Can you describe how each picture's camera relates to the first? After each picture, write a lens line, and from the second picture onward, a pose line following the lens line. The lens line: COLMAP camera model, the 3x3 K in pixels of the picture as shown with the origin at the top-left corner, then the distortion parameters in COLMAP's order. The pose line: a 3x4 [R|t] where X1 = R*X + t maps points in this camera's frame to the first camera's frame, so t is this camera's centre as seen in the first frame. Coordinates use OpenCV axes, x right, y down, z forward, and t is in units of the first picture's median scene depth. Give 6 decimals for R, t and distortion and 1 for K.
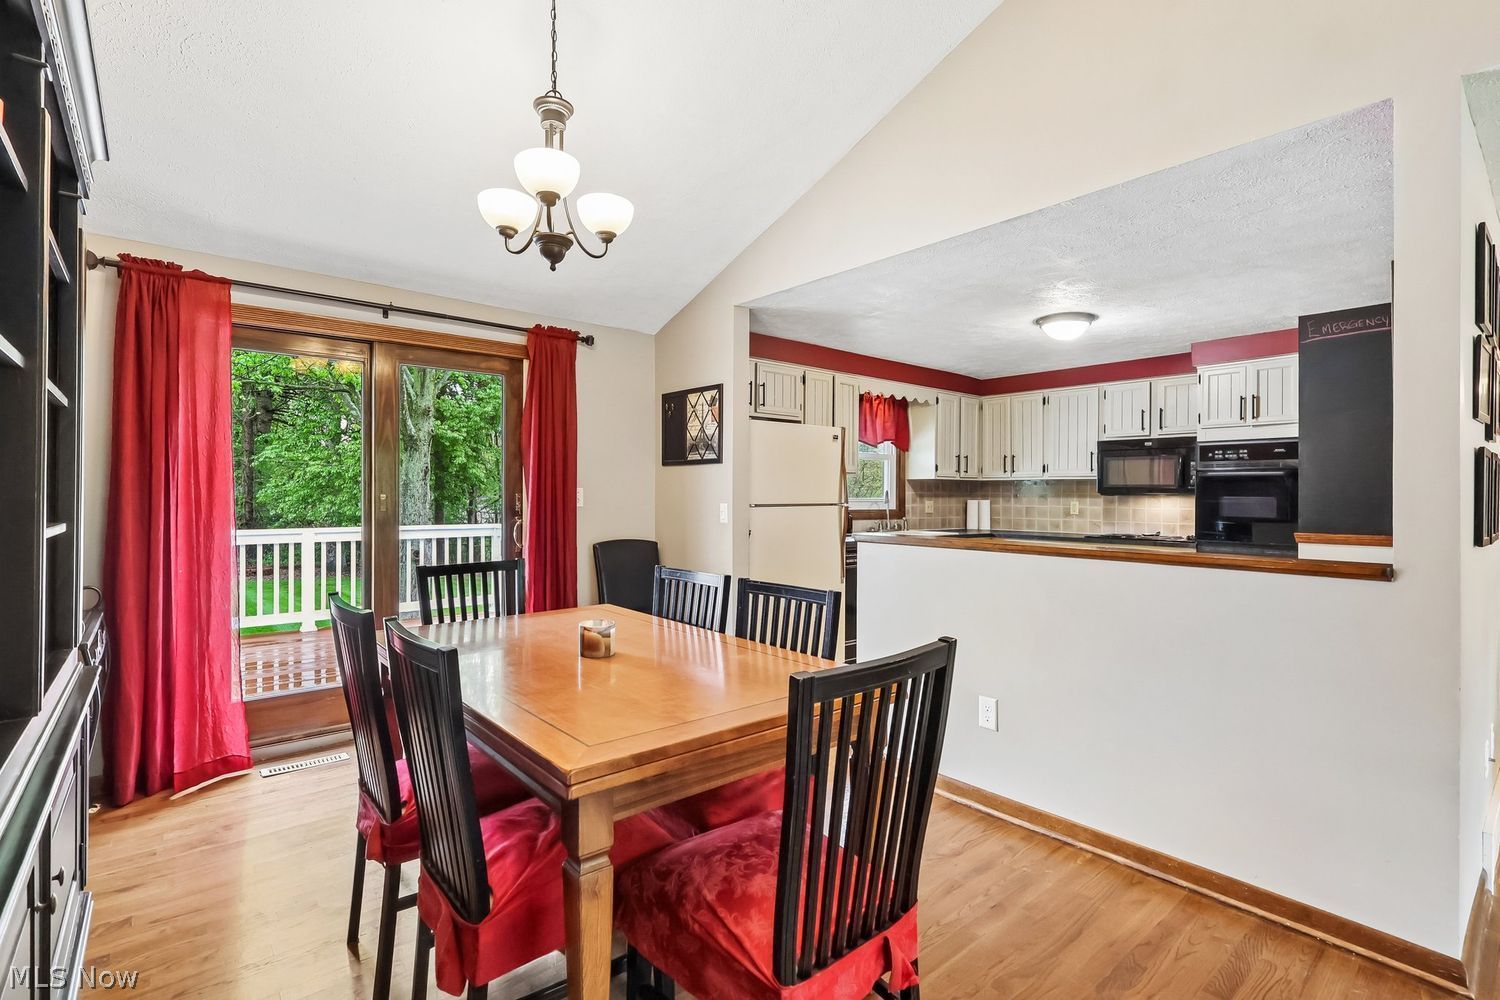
lens RADIAL K [[699.8, 0, 742.8], [0, 699.8, 496.4], [0, 0, 1]] dist [-0.002487, -0.000641]
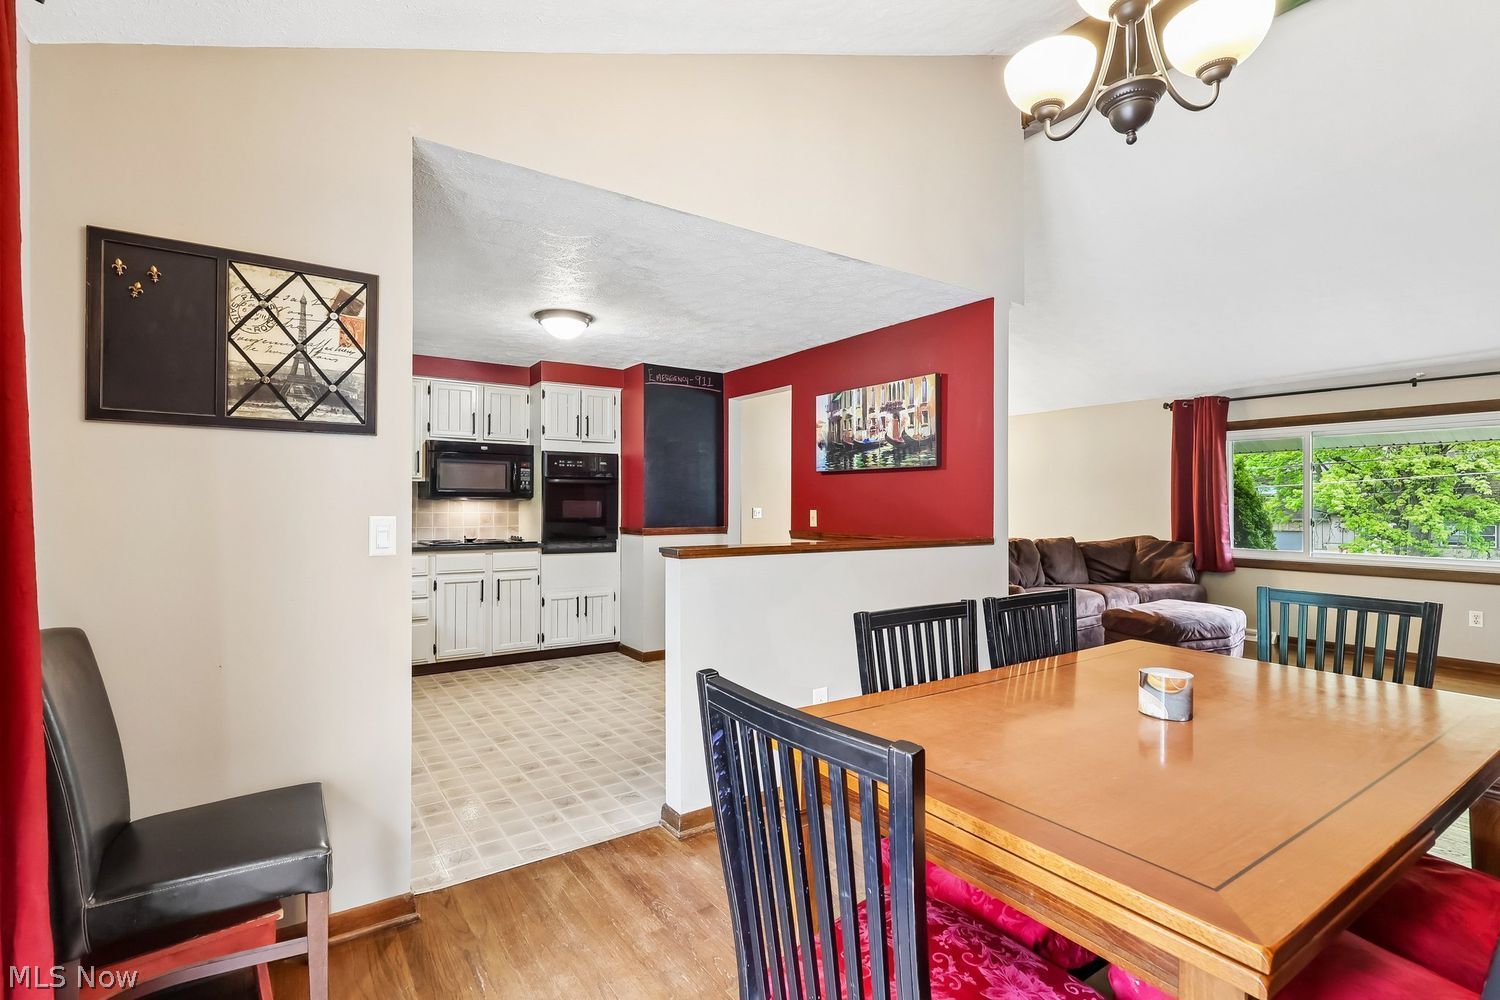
lens RADIAL K [[699.8, 0, 746.0], [0, 699.8, 499.0], [0, 0, 1]] dist [-0.002487, -0.000641]
pose [[0.105383, 0.001007, 0.994431, -0.399254], [-0.000921, 0.999999, -0.000915, -0.001602], [-0.994431, -0.000820, 0.105383, 0.550694]]
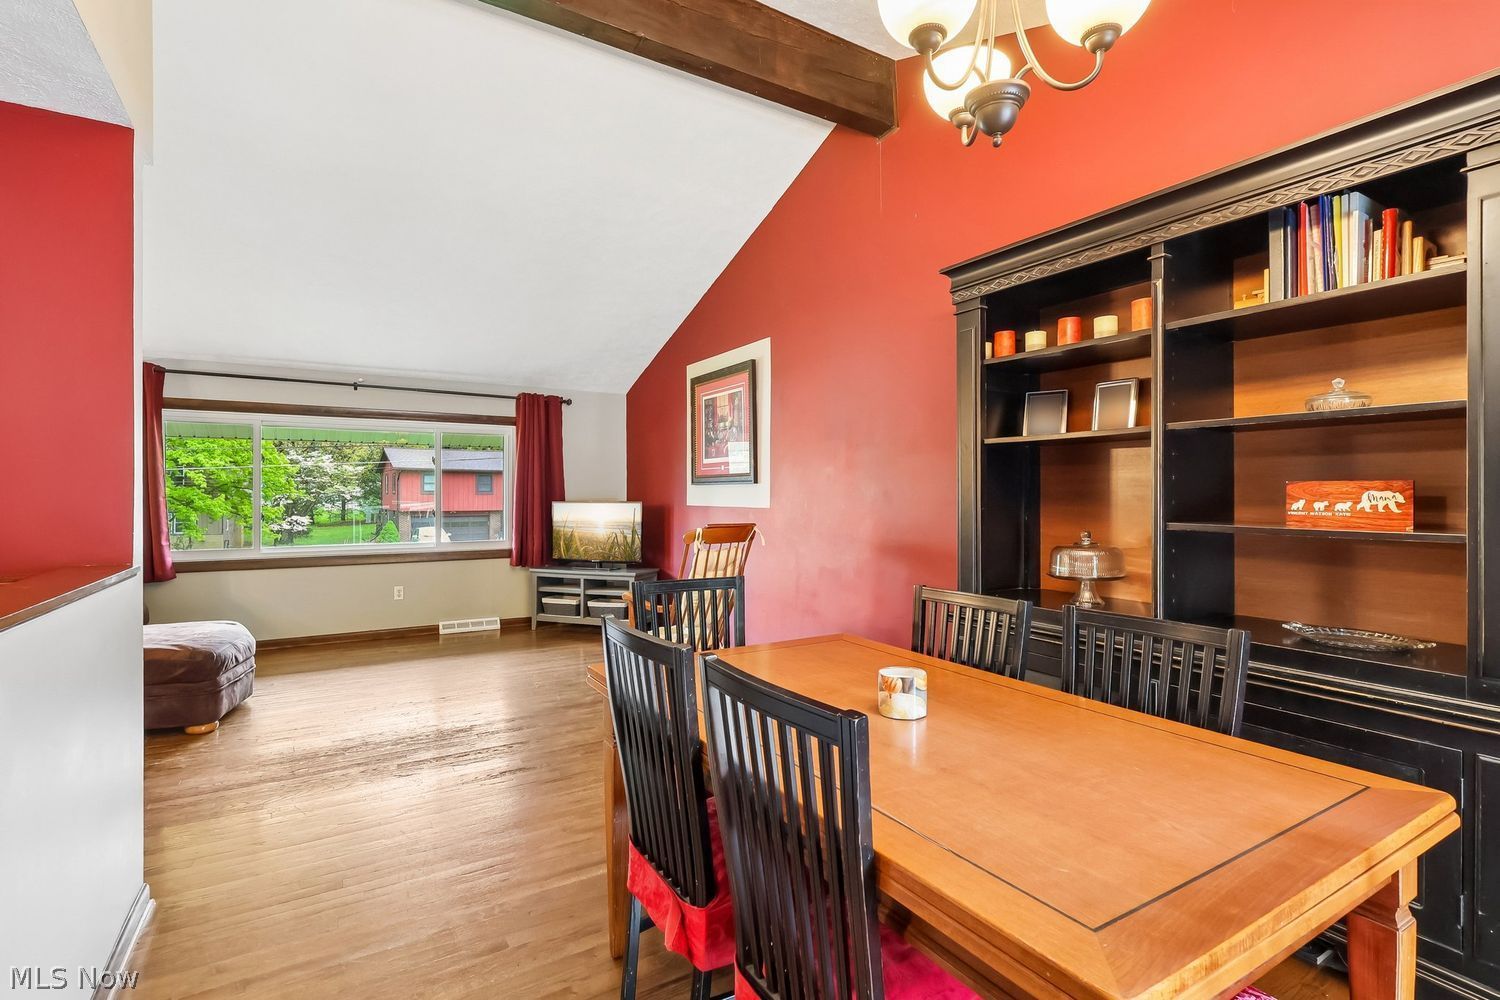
lens RADIAL K [[699.8, 0, 748.4], [0, 699.8, 494.3], [0, 0, 1]] dist [-0.002487, -0.000641]
pose [[-0.988140, -0.004615, 0.153485, -0.080288], [-0.004528, 0.999989, 0.000911, -0.004045], [-0.153487, 0.000206, -0.988151, 0.703719]]
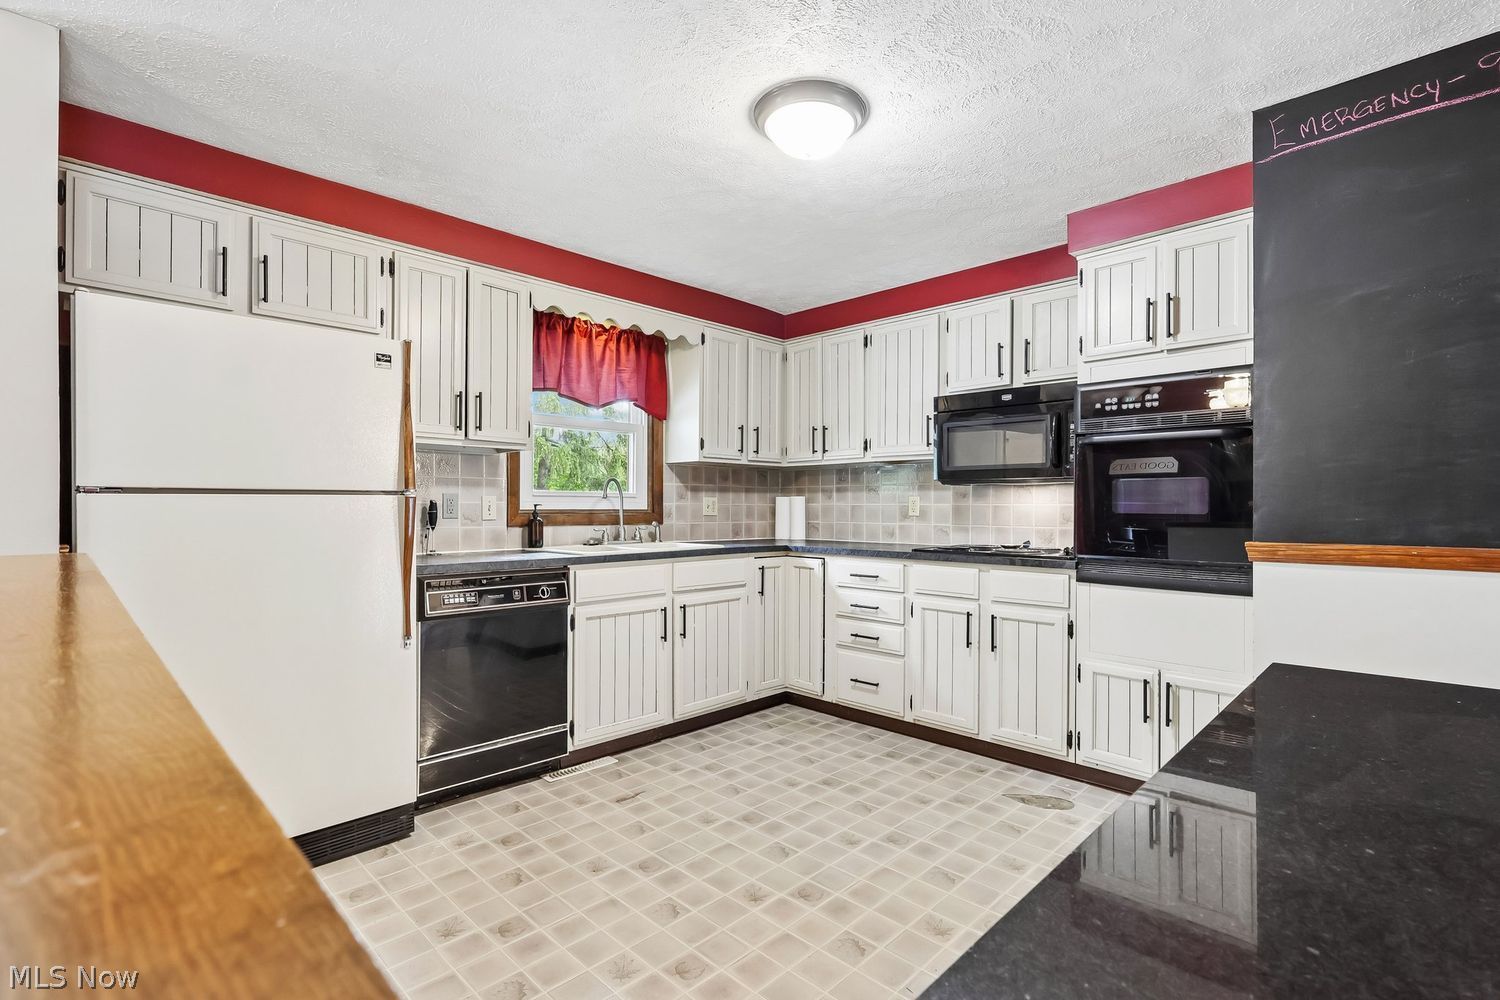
lens RADIAL K [[699.8, 0, 745.1], [0, 699.8, 508.5], [0, 0, 1]] dist [-0.002487, -0.000641]
pose [[0.996582, -0.003583, 0.082526, 0.319267], [0.003465, 0.999993, 0.001569, 0.021185], [-0.082531, -0.001278, 0.996588, 0.434333]]
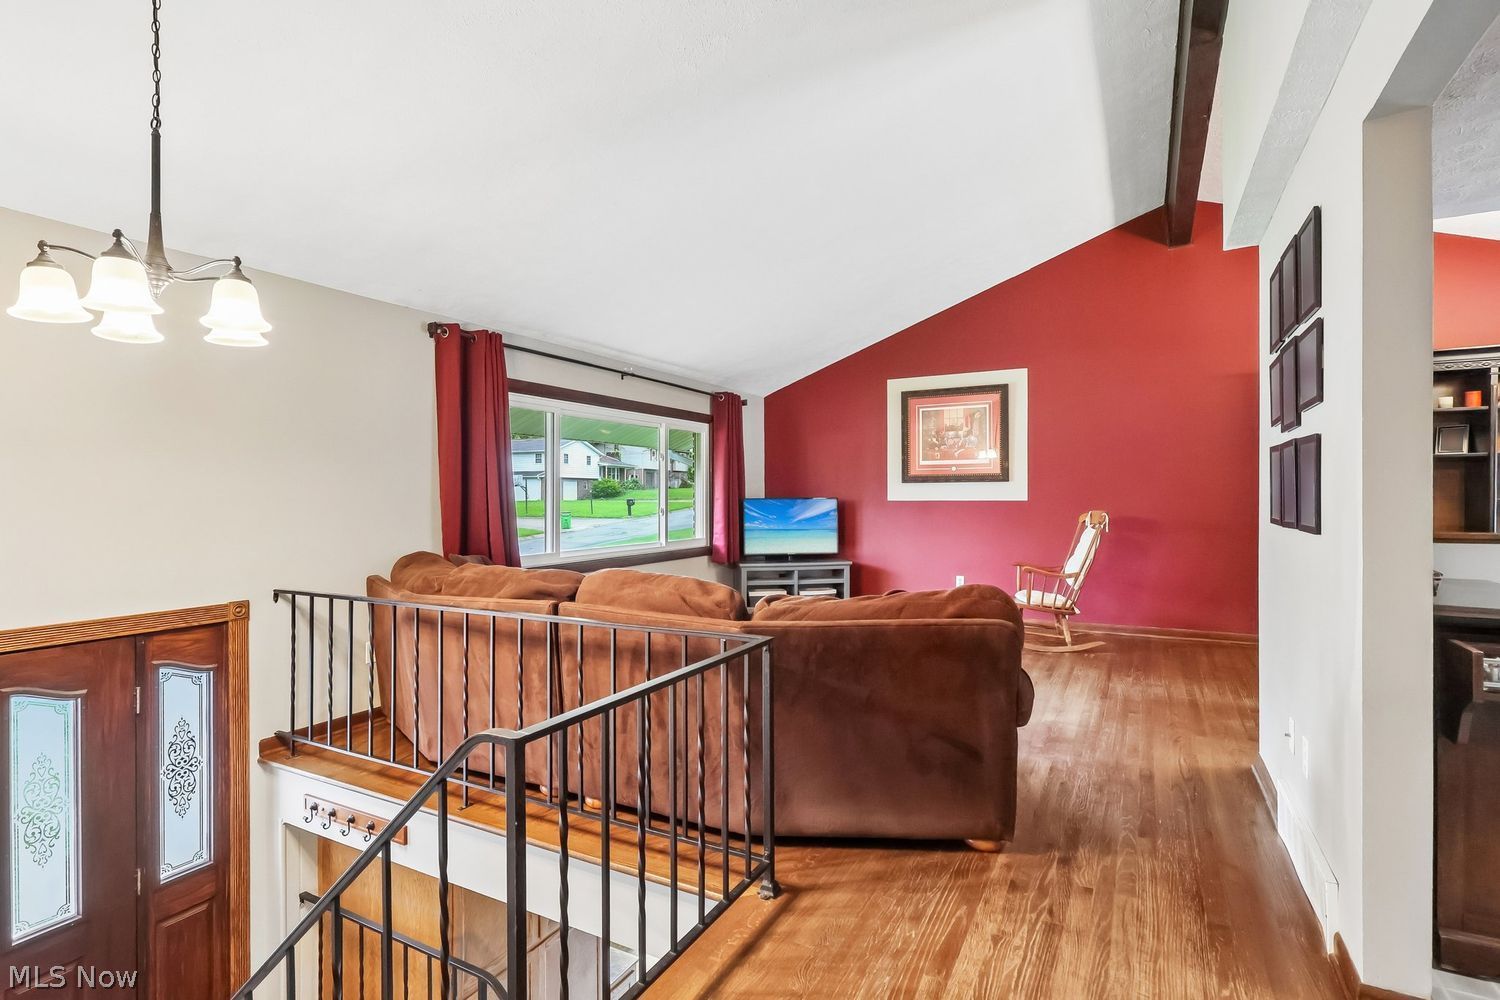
lens RADIAL K [[726.6, 0, 750.1], [0, 726.6, 495.0], [0, 0, 1]] dist [-0.000029, 0.000519]
pose [[-0.929464, 0.000346, -0.368914, 0.946115], [0.000685, 0.999999, -0.000790, 0.006193], [0.368913, -0.000987, -0.929463, 0.767812]]
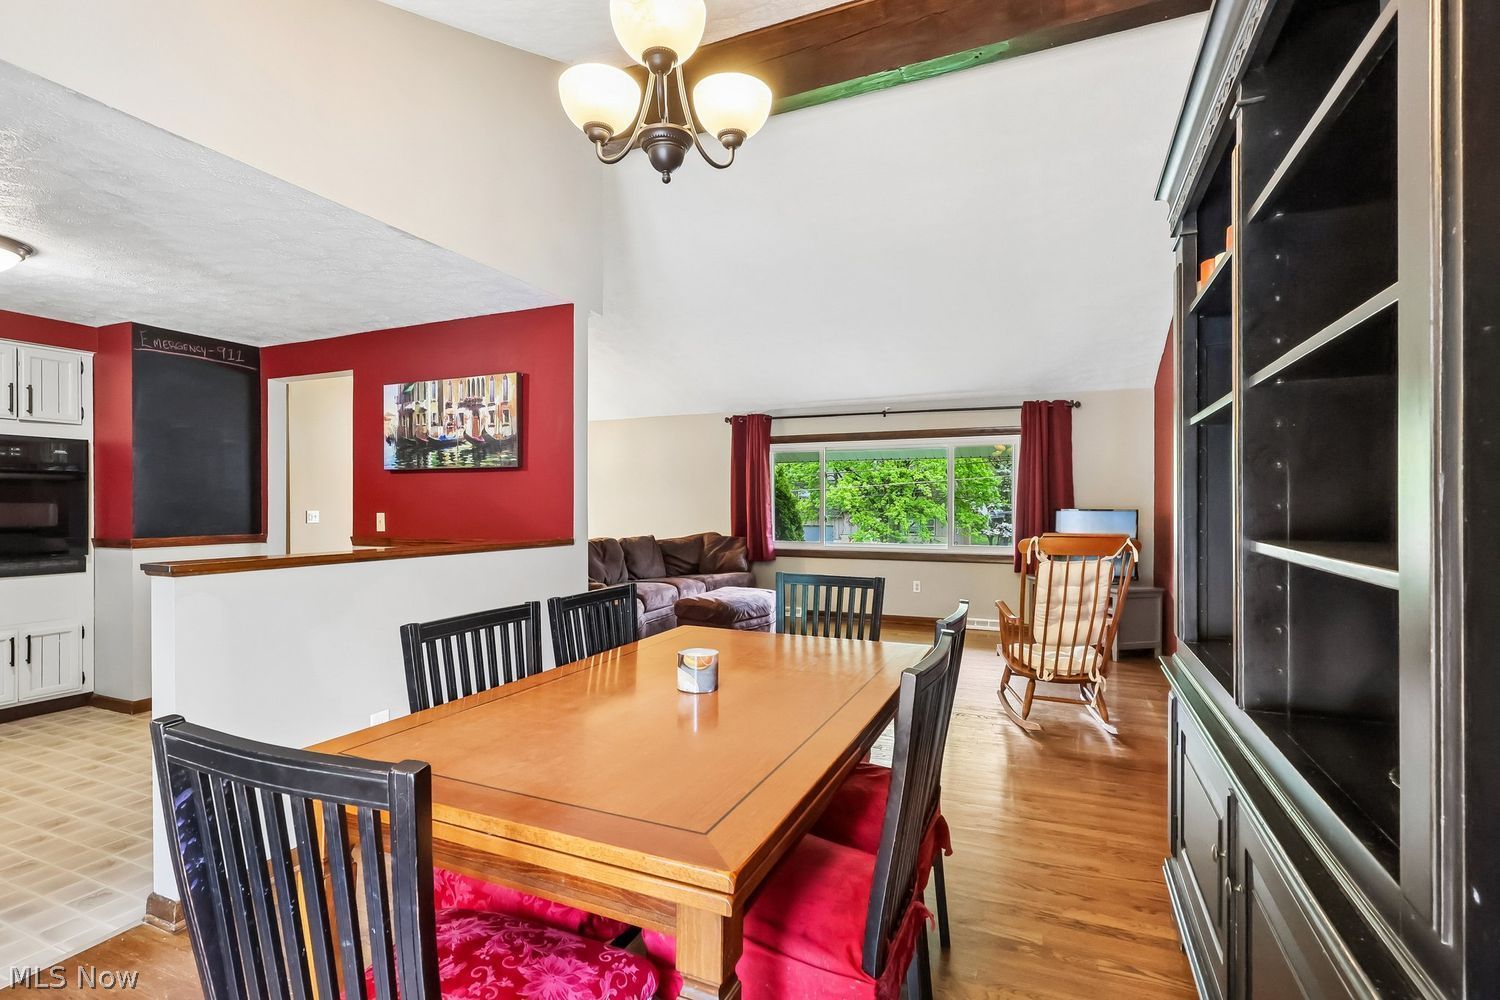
lens RADIAL K [[699.8, 0, 753.2], [0, 699.8, 504.0], [0, 0, 1]] dist [-0.002487, -0.000641]
pose [[-0.445449, -0.003900, 0.895299, -0.402538], [0.000022, 0.999990, 0.004367, -0.001925], [-0.895308, 0.001965, -0.445444, 0.533677]]
